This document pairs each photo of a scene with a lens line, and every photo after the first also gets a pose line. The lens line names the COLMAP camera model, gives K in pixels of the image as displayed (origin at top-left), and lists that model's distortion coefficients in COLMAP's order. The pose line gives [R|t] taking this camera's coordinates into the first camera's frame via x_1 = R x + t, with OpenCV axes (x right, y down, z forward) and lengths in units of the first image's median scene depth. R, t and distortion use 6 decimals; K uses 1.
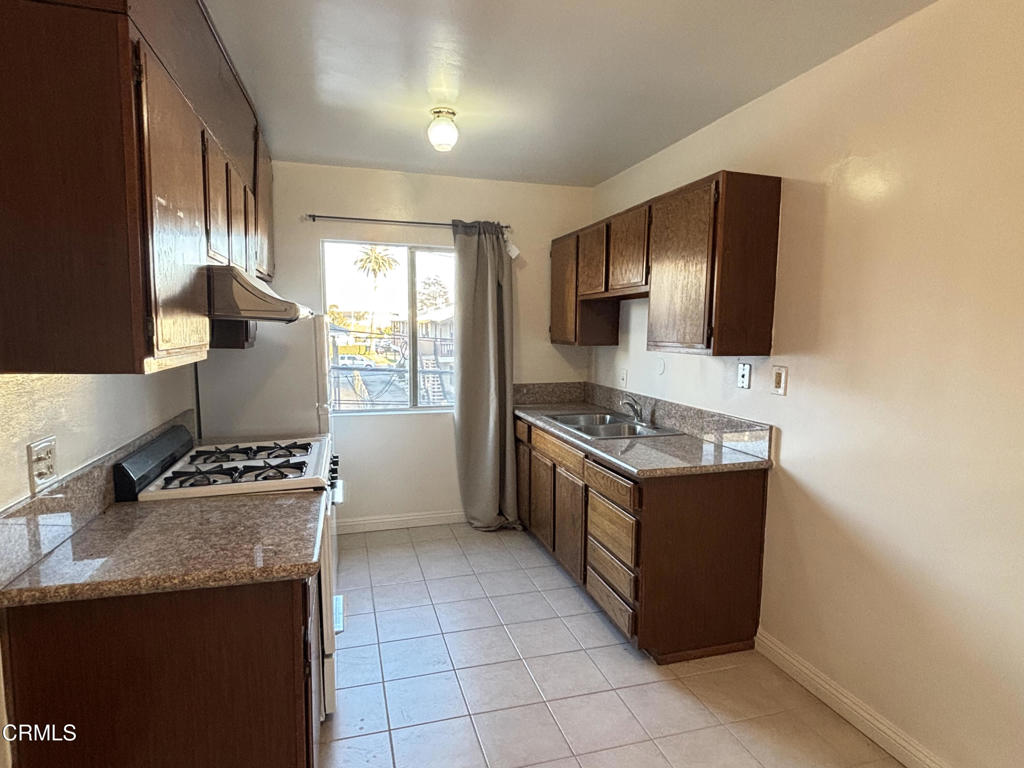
lens RADIAL K [[567.5, 0, 511.4], [0, 567.5, 384.7], [0, 0, 1]] dist [0.004658, -0.000212]
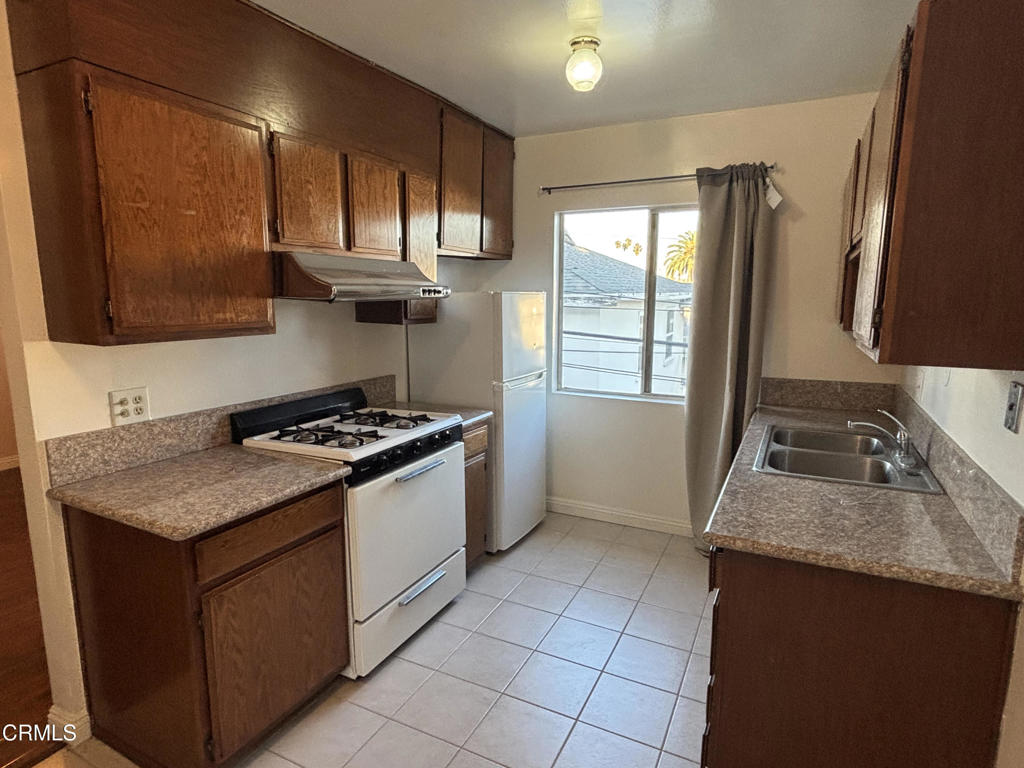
lens RADIAL K [[567.5, 0, 511.5], [0, 567.5, 387.1], [0, 0, 1]] dist [0.004658, -0.000212]
pose [[0.726832, 0.100534, -0.679418, 0.417465], [-0.063330, 0.994825, 0.079456, -0.041575], [0.683889, -0.014723, 0.729437, 0.326419]]
